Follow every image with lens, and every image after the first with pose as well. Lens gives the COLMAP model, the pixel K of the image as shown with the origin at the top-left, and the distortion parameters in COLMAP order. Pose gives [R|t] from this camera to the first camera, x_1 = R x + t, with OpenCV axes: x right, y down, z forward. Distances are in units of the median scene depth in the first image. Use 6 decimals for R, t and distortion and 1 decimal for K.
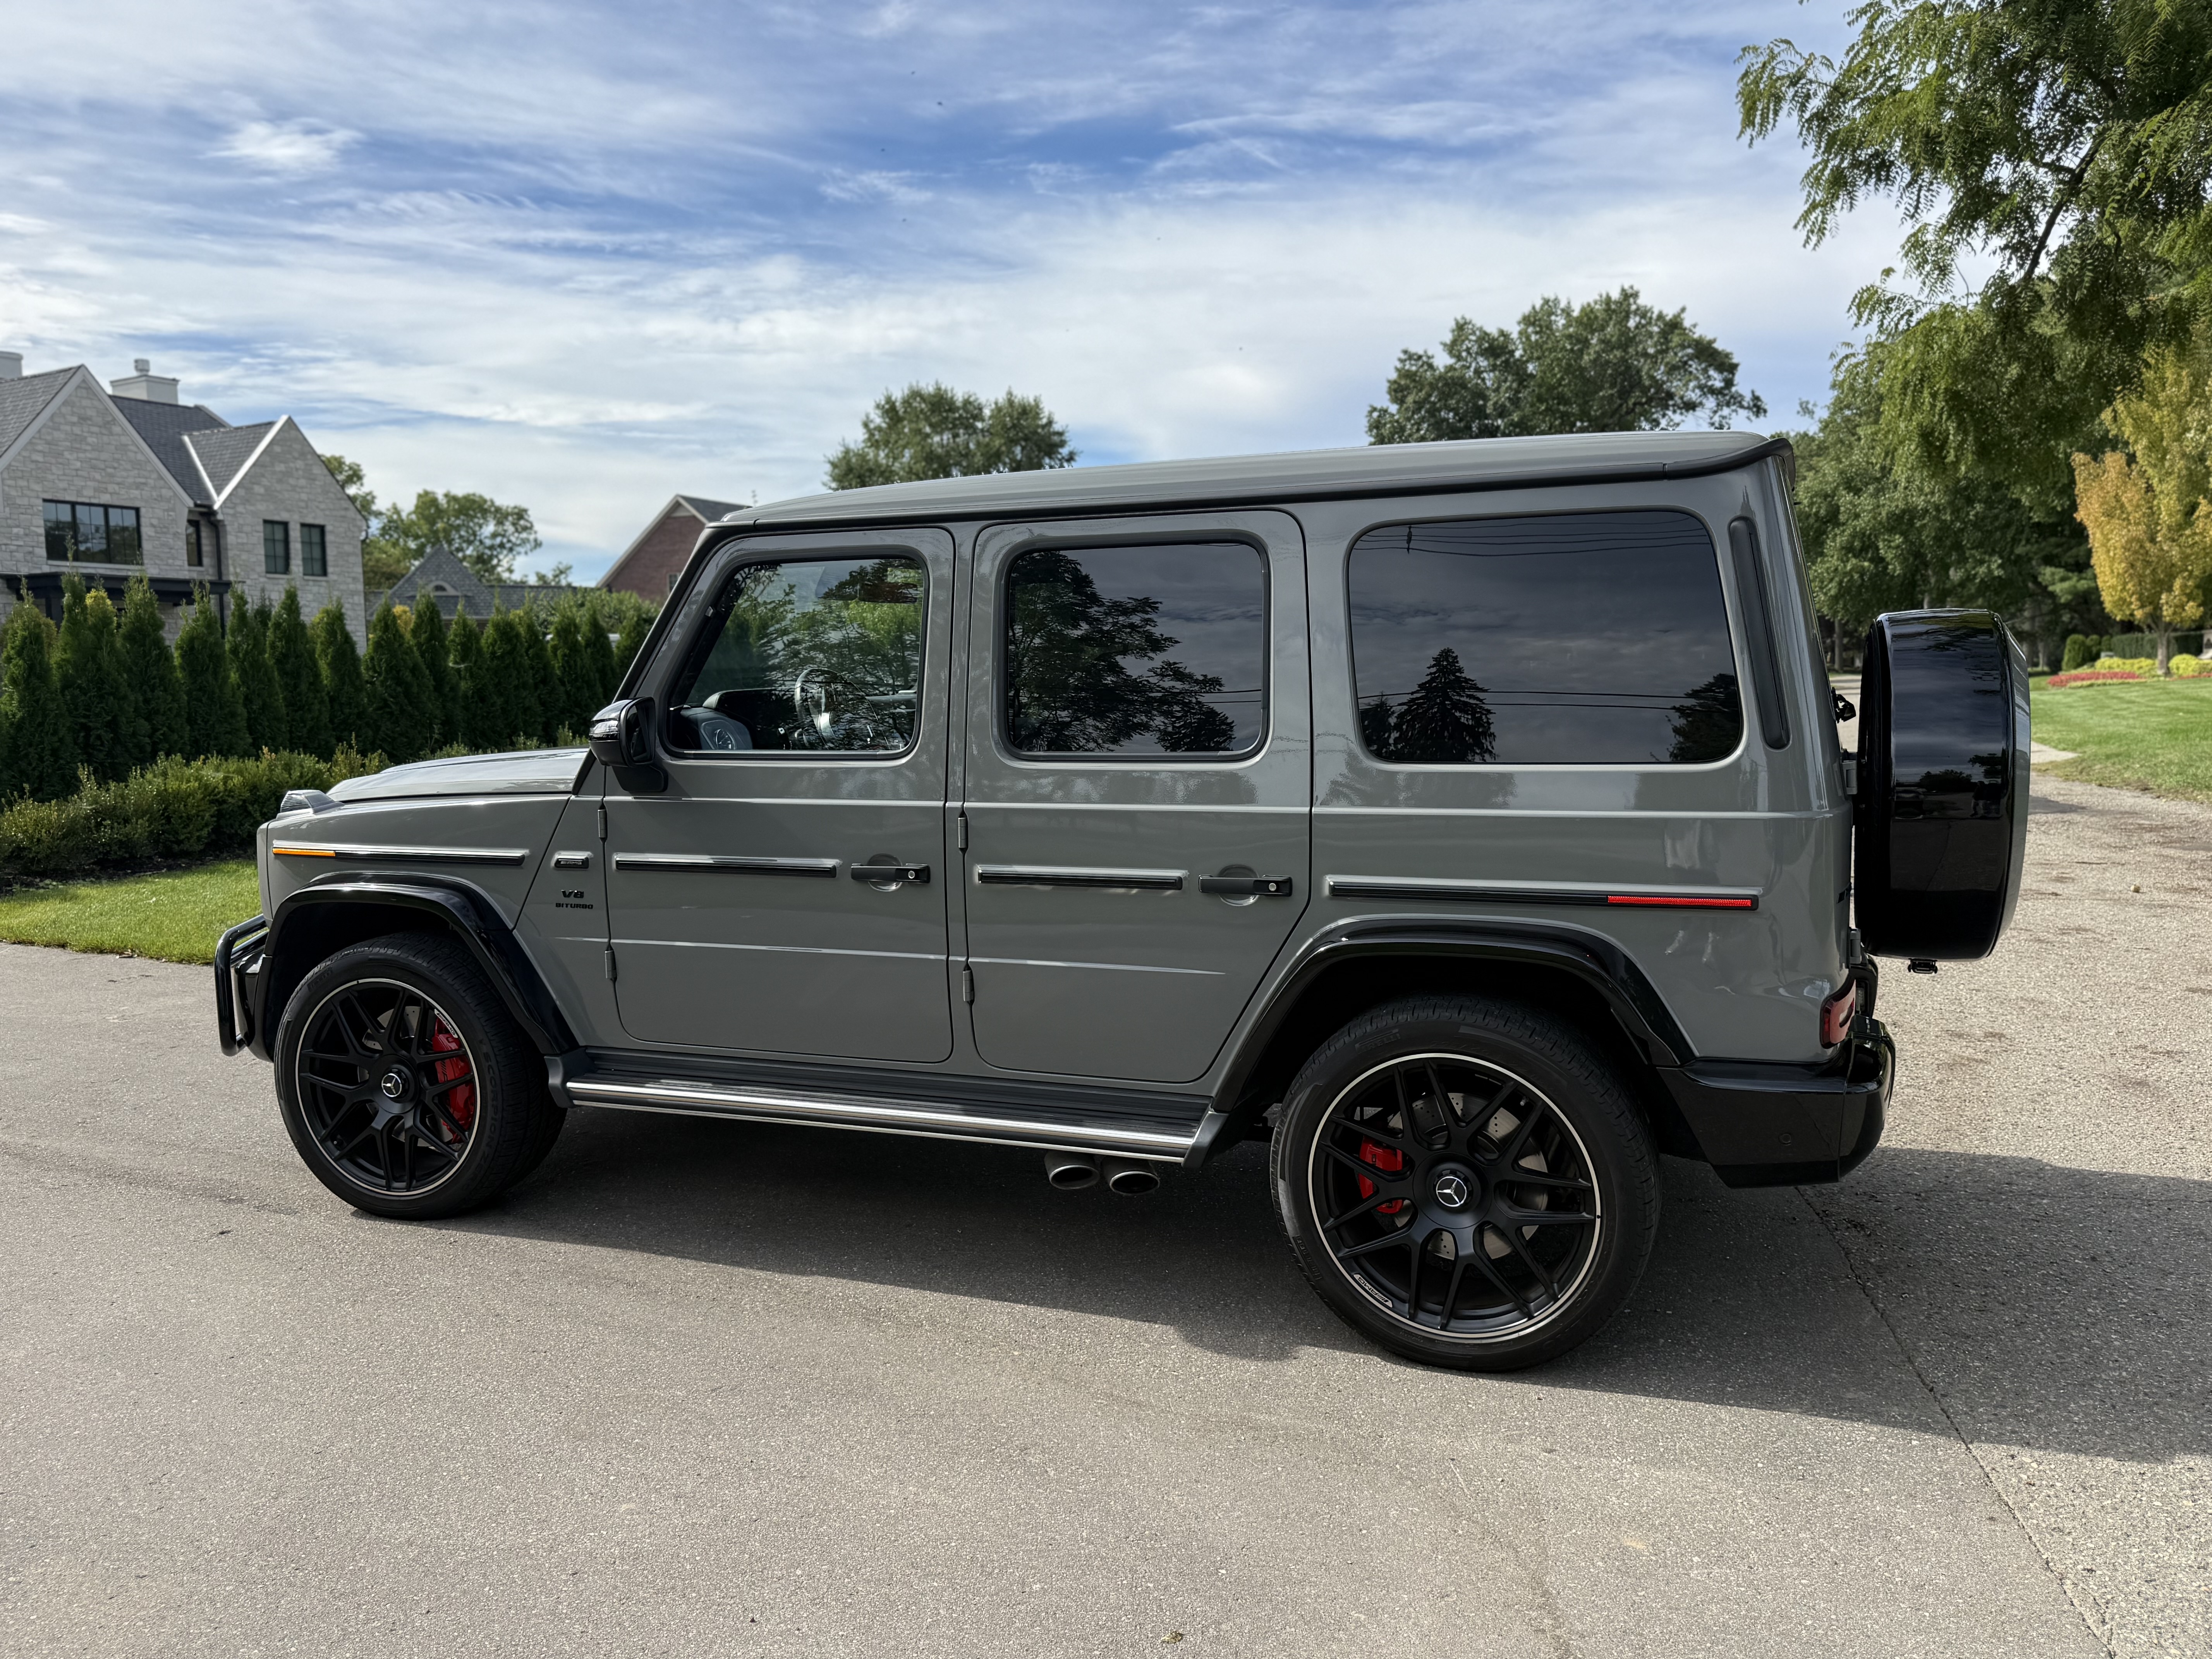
lens RADIAL K [[1681.7, 0, 1097.7], [0, 1681.7, 823.0], [0, 0, 1]] dist [0.062791, -0.094935]
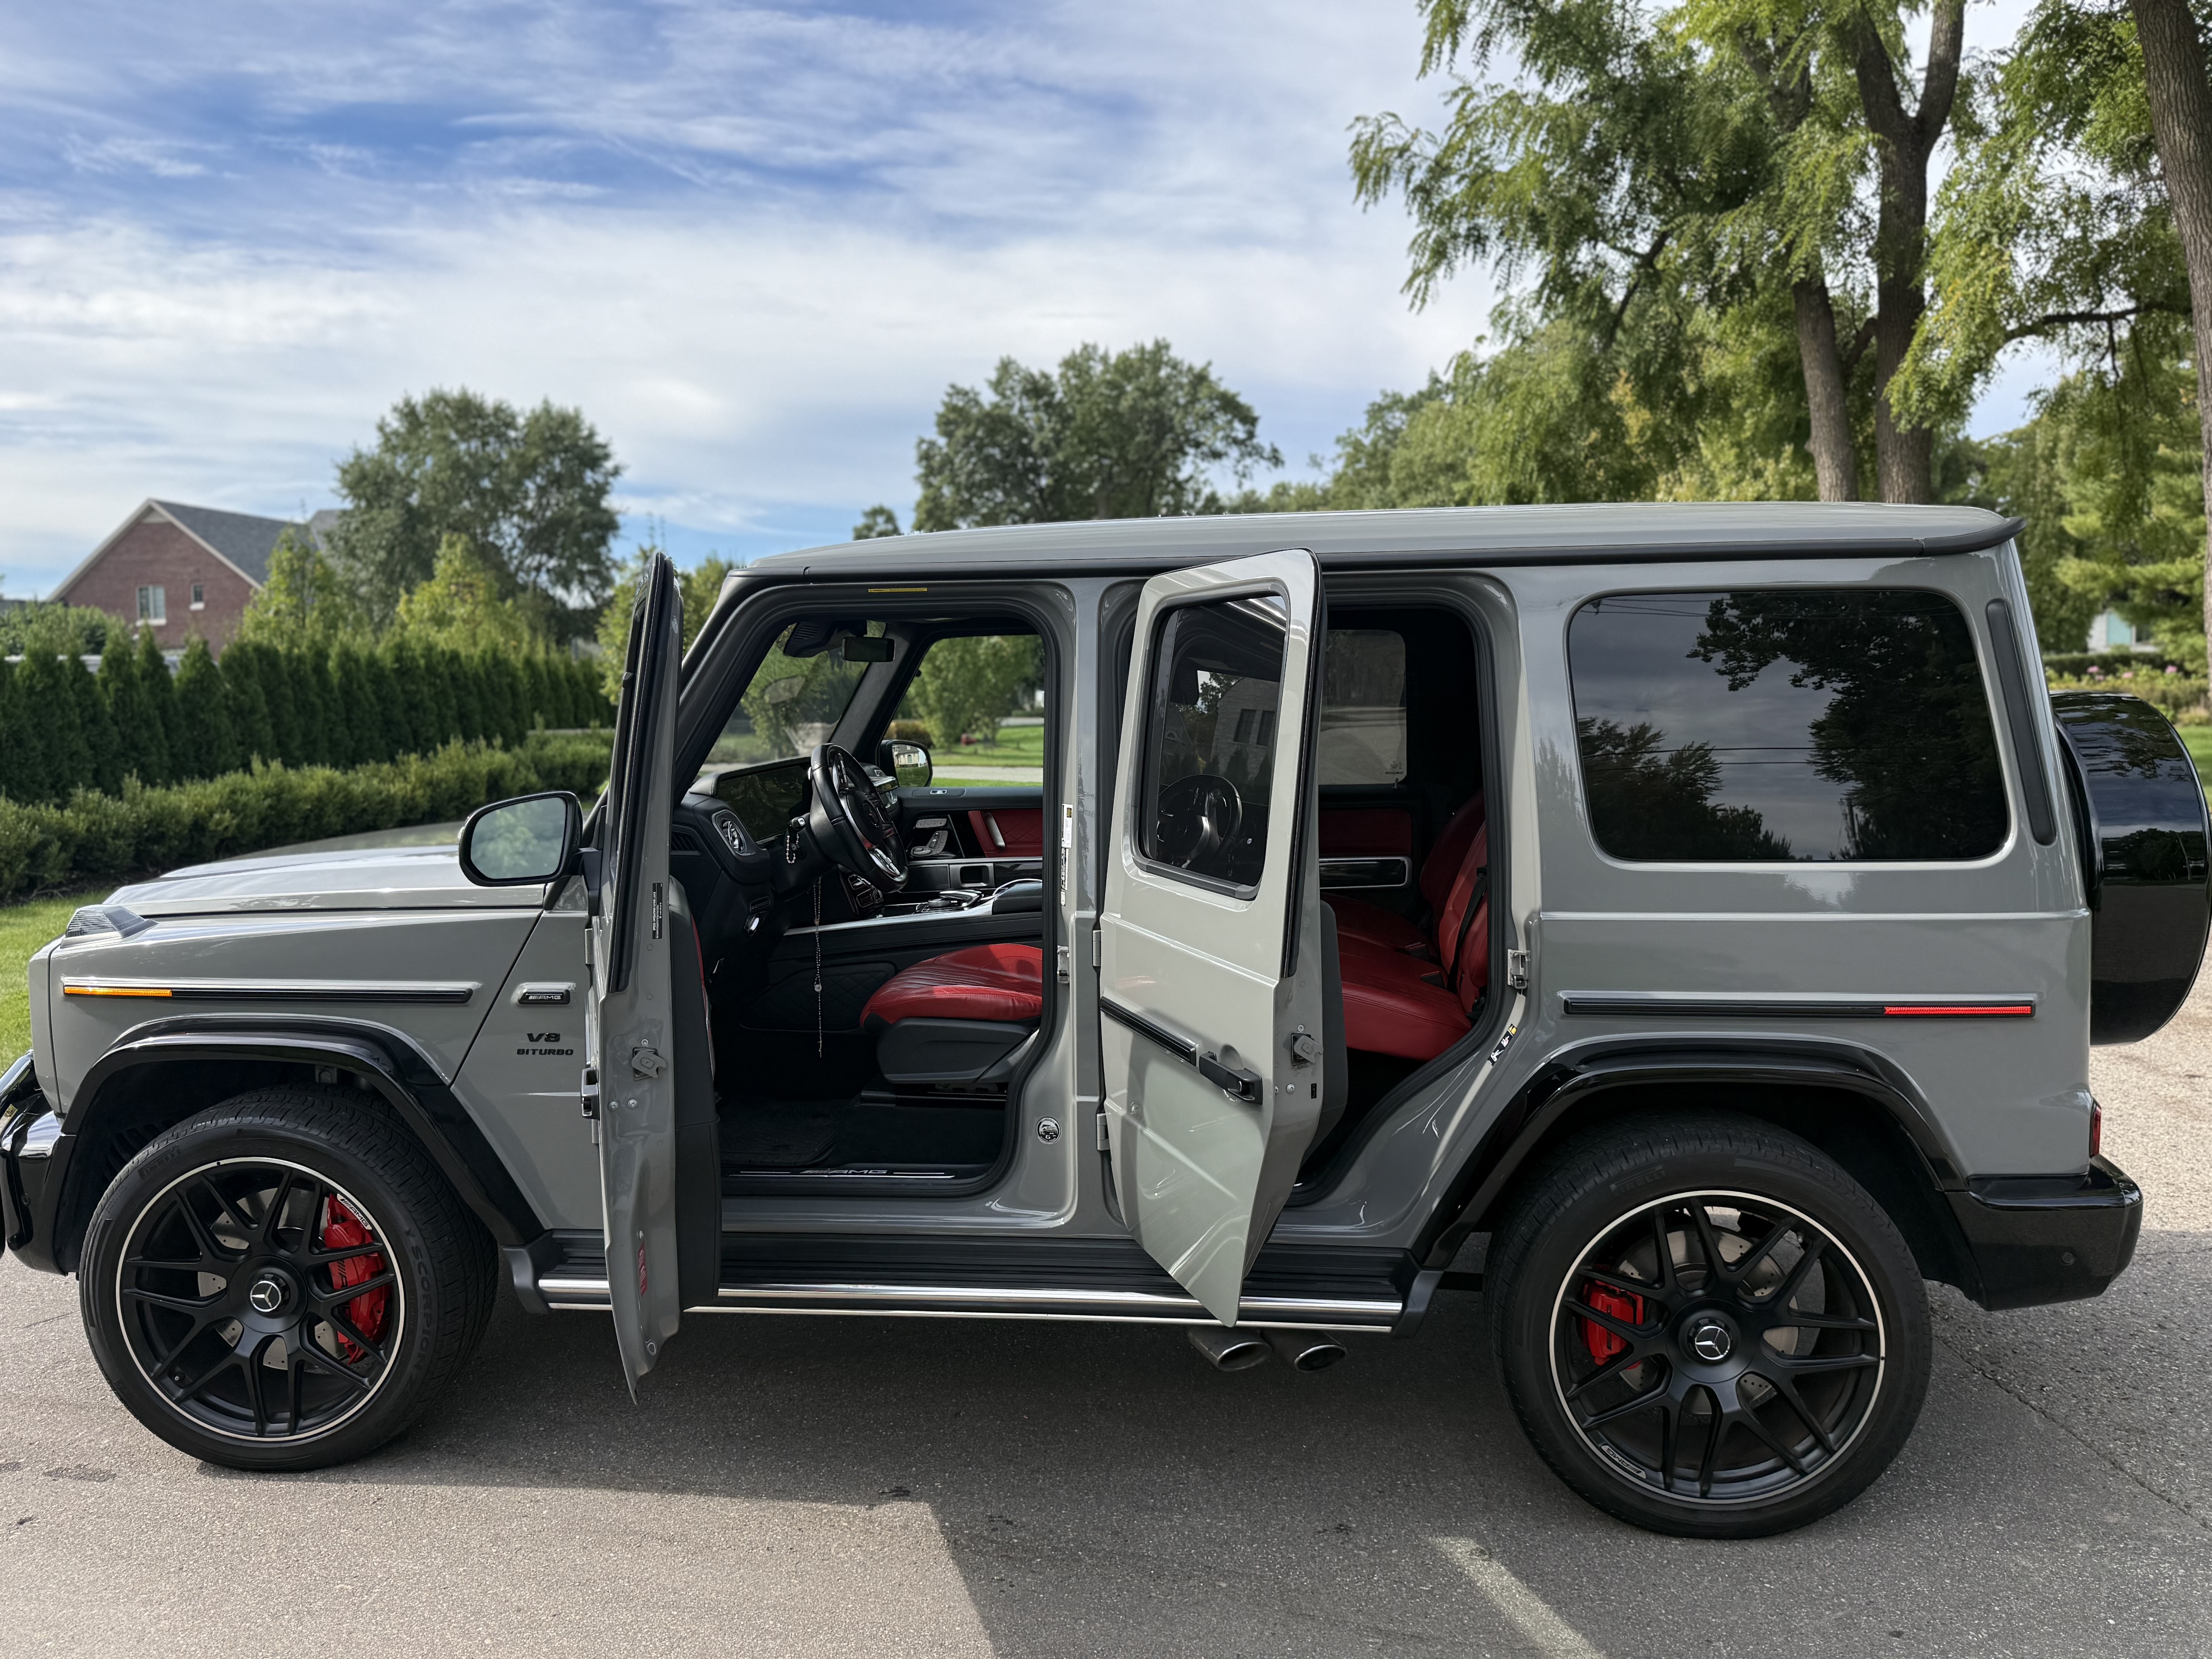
lens RADIAL K [[1681.7, 0, 1089.8], [0, 1681.7, 828.1], [0, 0, 1]] dist [0.062791, -0.094935]
pose [[0.962001, -0.016063, 0.272573, -0.266964], [0.019571, 0.999757, -0.010156, -0.039378], [-0.272344, 0.015105, 0.962081, 0.170782]]
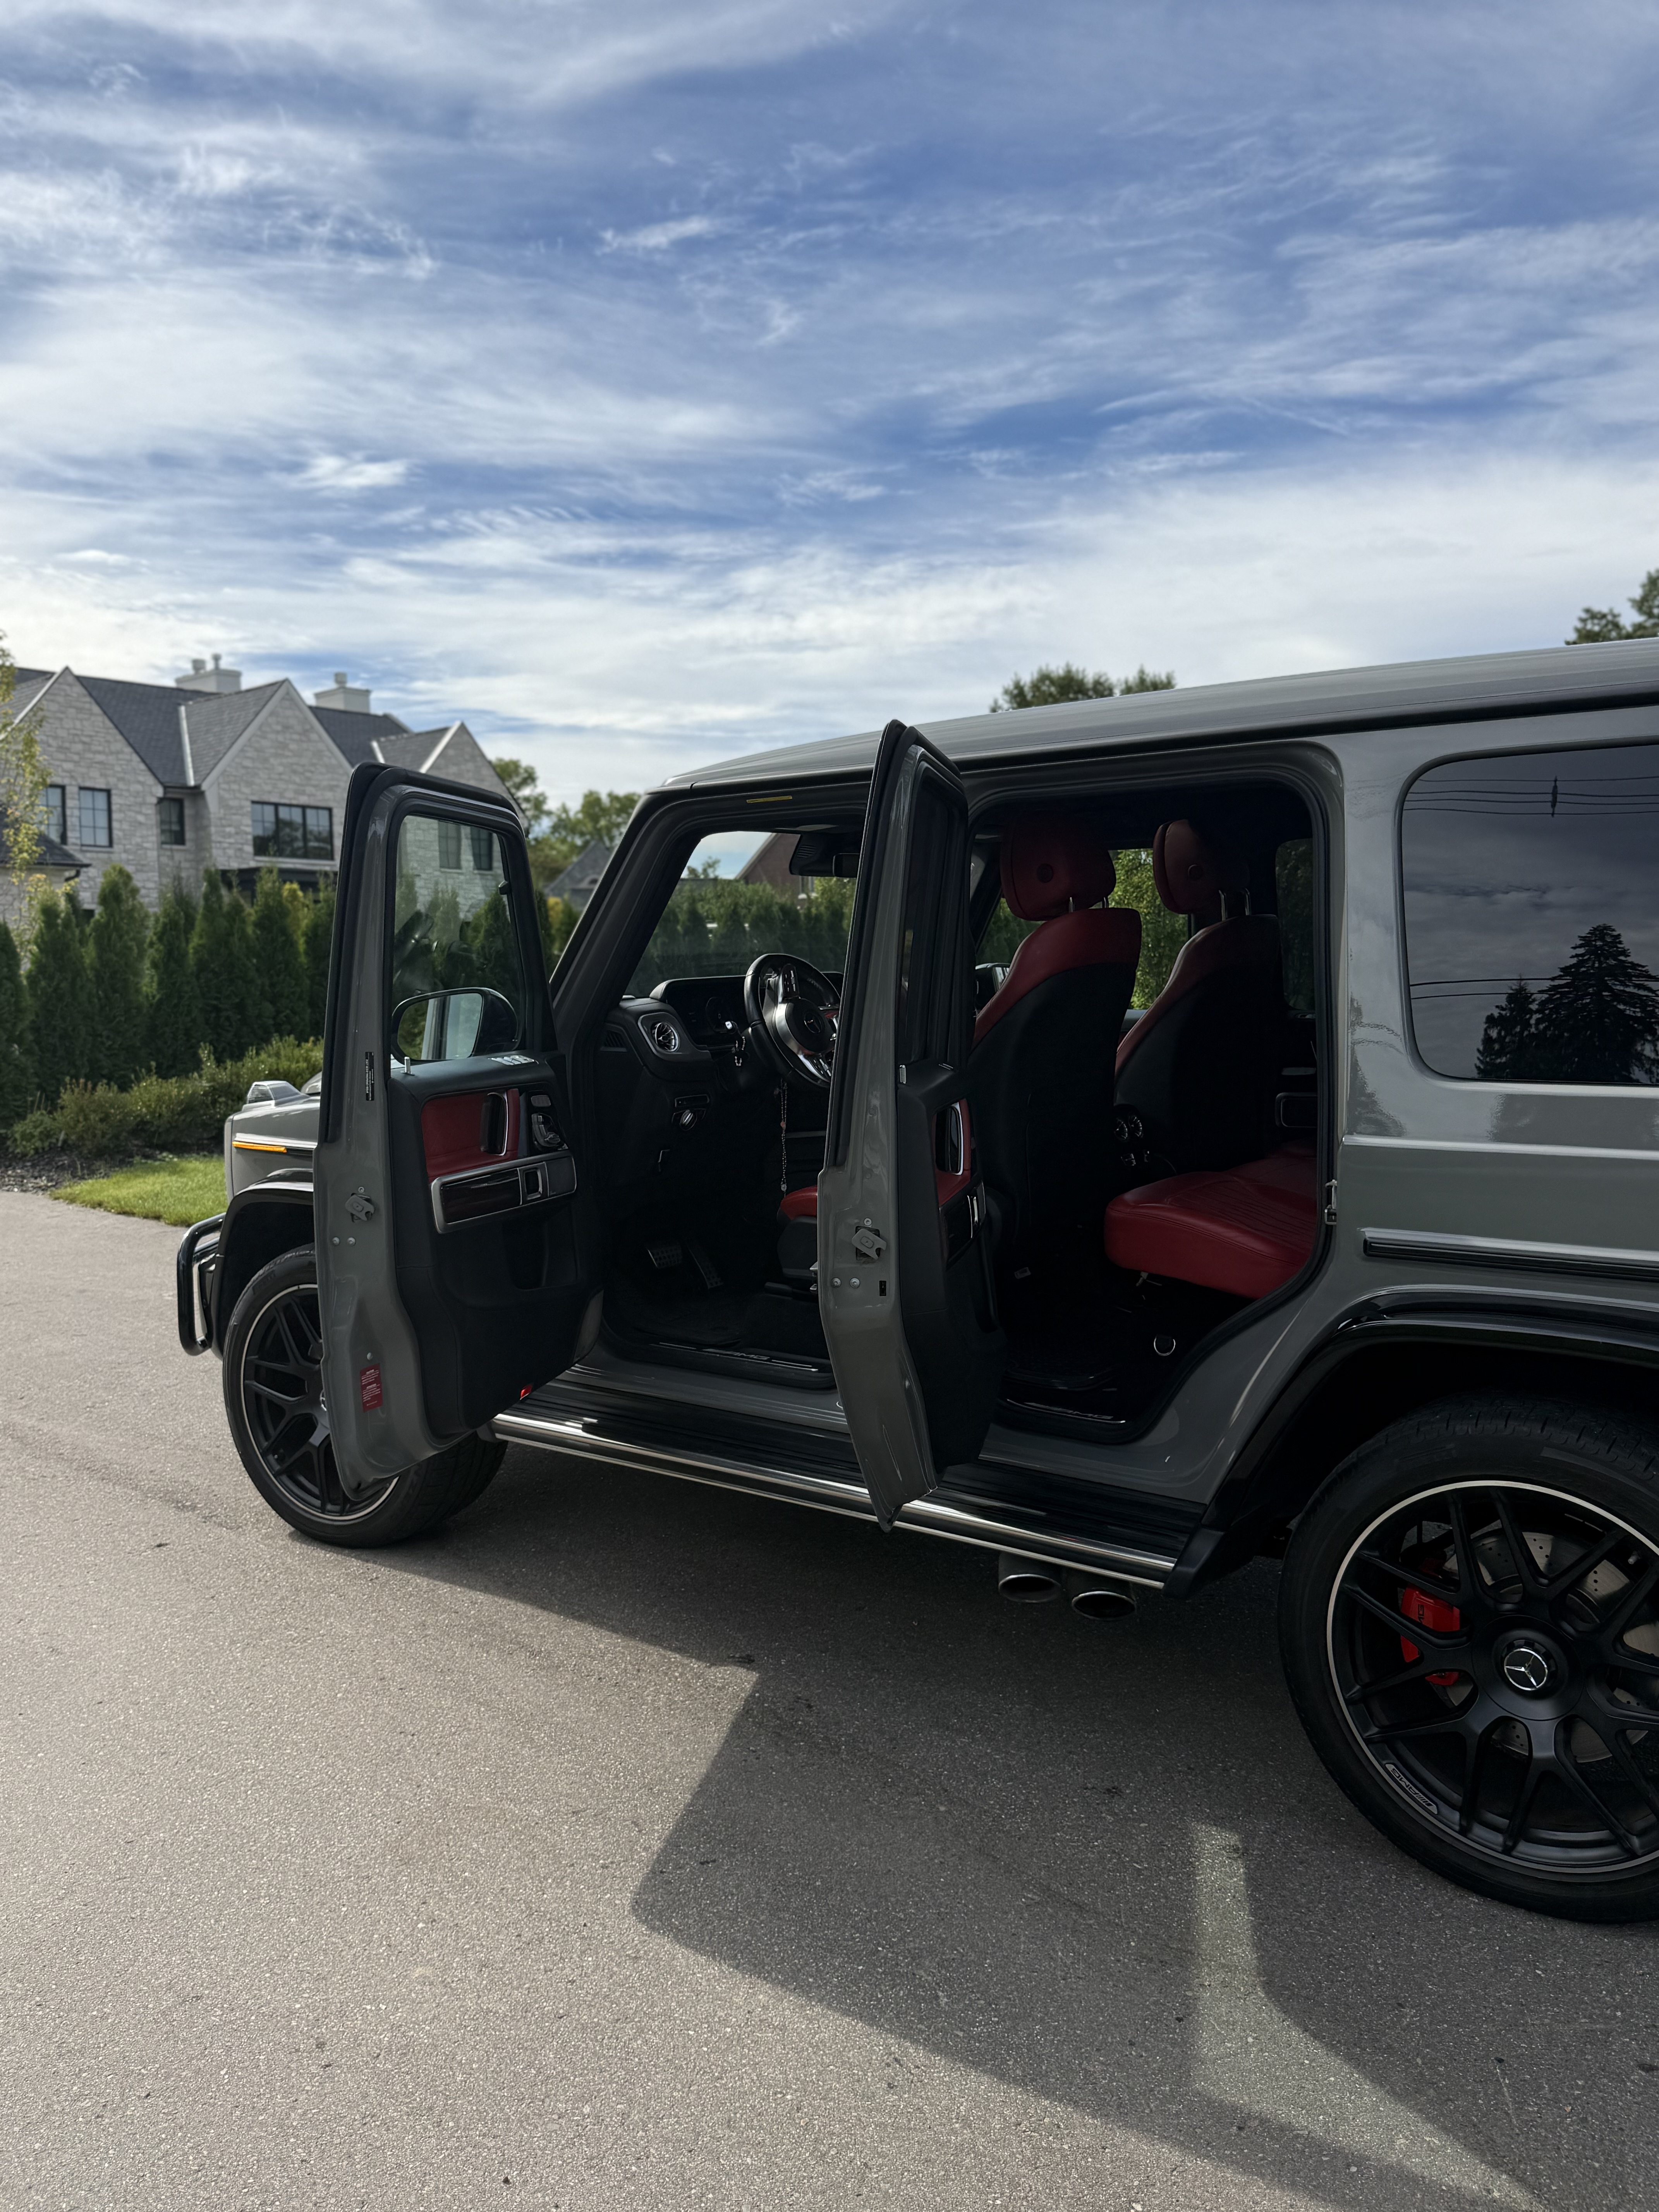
lens RADIAL K [[1681.7, 0, 821.6], [0, 1681.7, 1119.5], [0, 0, 1]] dist [0.062791, -0.094935]
pose [[0.971239, 0.027245, -0.236542, 0.062024], [-0.026267, 0.999628, 0.007288, -0.013464], [0.236653, -0.000865, 0.971594, 0.164123]]
